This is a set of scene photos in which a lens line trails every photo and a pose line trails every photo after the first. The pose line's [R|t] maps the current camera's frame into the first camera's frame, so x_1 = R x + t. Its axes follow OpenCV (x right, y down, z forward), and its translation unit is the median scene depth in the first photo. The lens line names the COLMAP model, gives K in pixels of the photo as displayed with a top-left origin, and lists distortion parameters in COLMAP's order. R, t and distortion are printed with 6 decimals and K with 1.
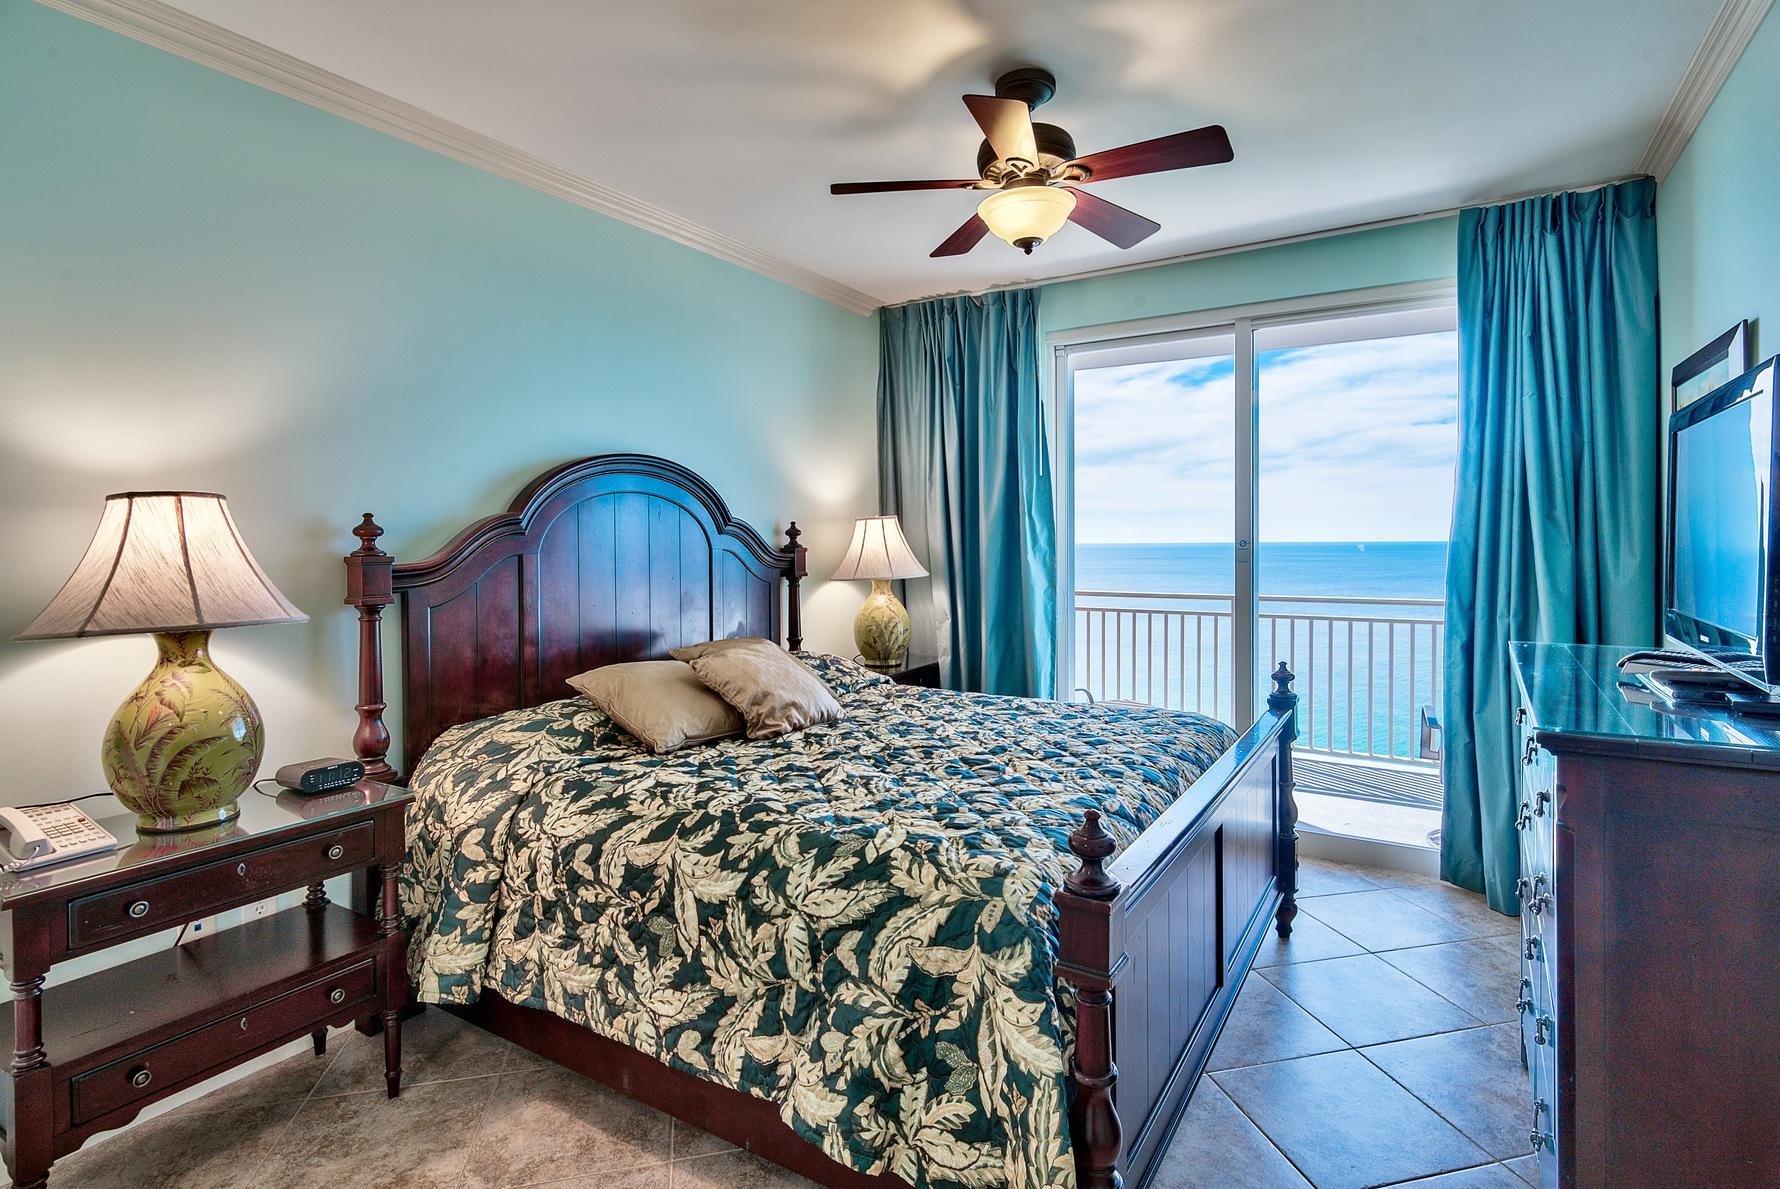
lens RADIAL K [[867.5, 0, 927.4], [0, 867.5, 551.7], [0, 0, 1]] dist [0.000289, -0.001258]
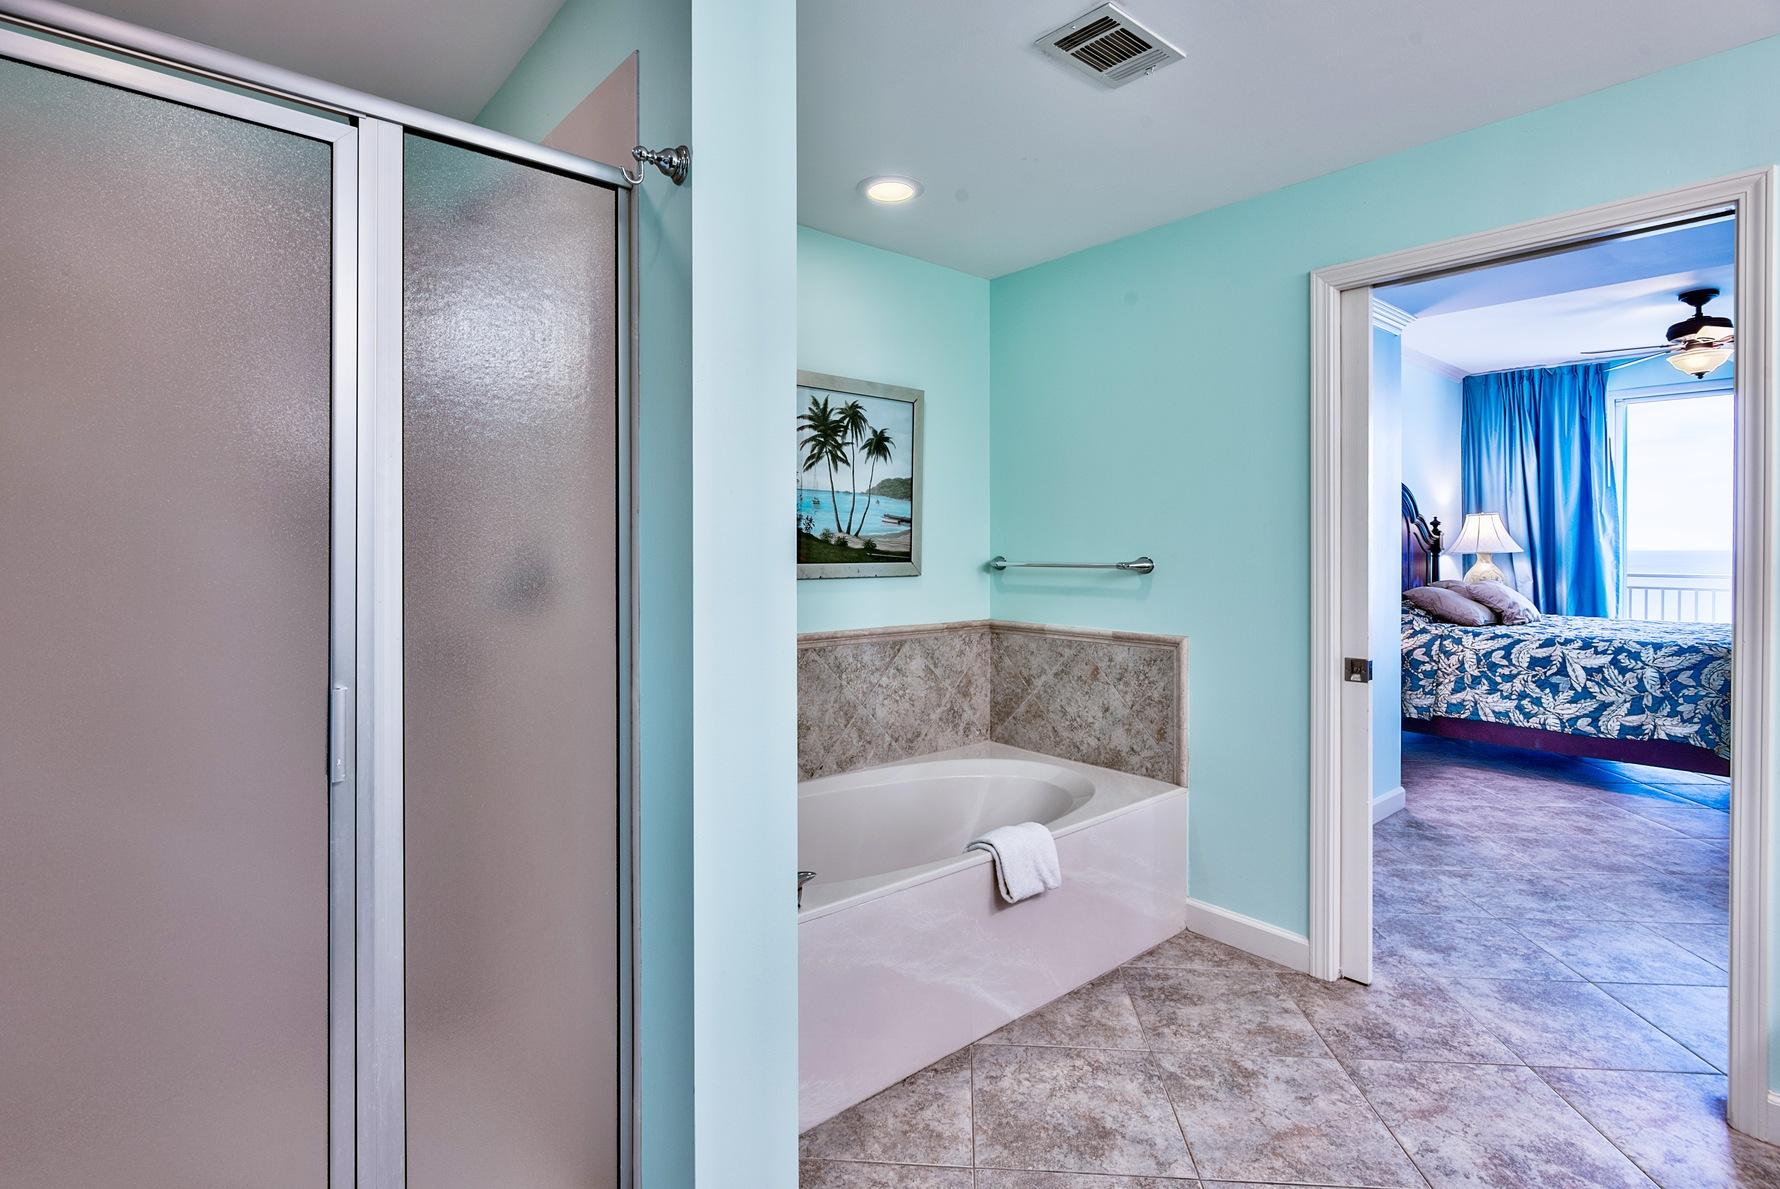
lens RADIAL K [[867.5, 0, 911.1], [0, 867.5, 543.7], [0, 0, 1]] dist [0.000289, -0.001258]
pose [[0.951113, 0.005147, -0.308801, -1.270071], [-0.008917, 0.999902, -0.010800, 0.092357], [0.308715, 0.013025, 0.951065, -1.855278]]
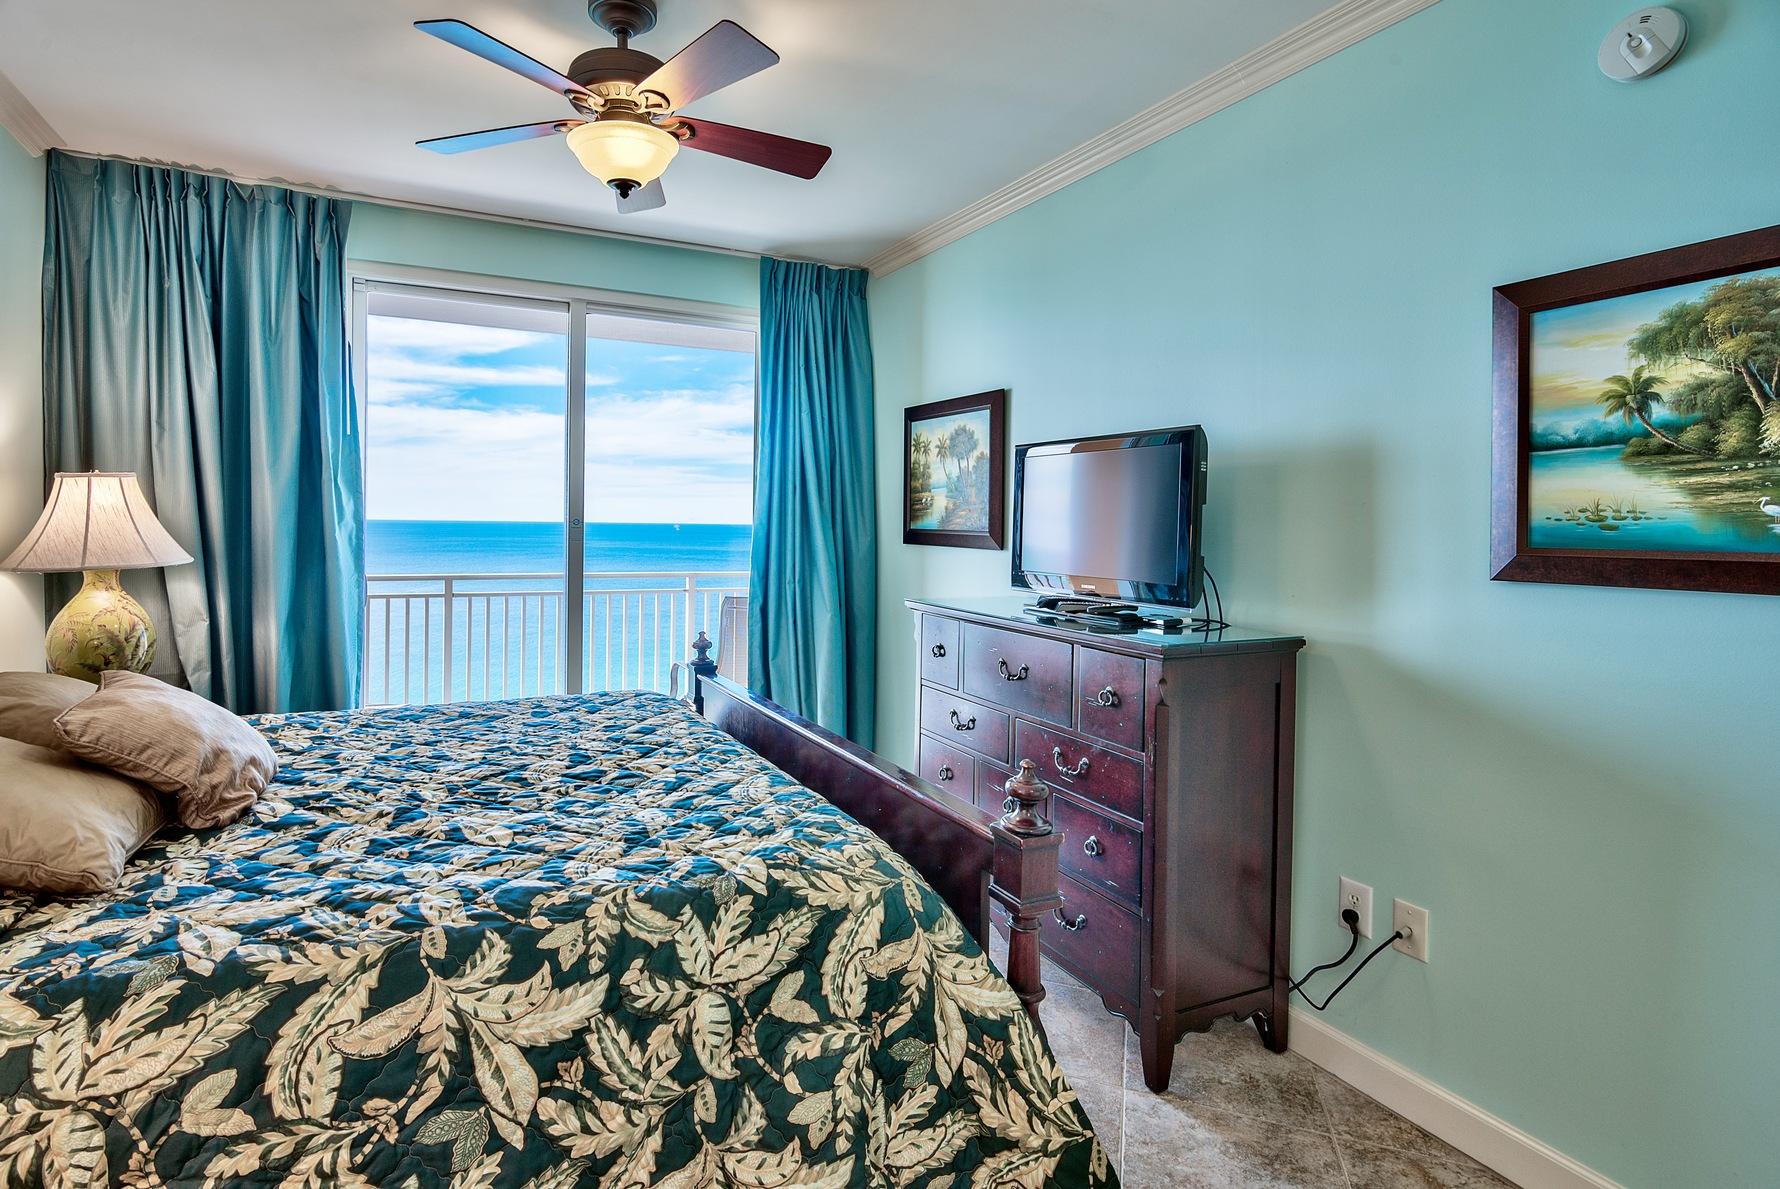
lens RADIAL K [[867.5, 0, 781.5], [0, 867.5, 543.0], [0, 0, 1]] dist [0.000289, -0.001258]
pose [[0.580415, -0.003764, 0.814312, -0.667138], [-0.008338, 0.999909, 0.010564, 0.003804], [-0.814278, -0.012921, 0.580331, 0.443397]]
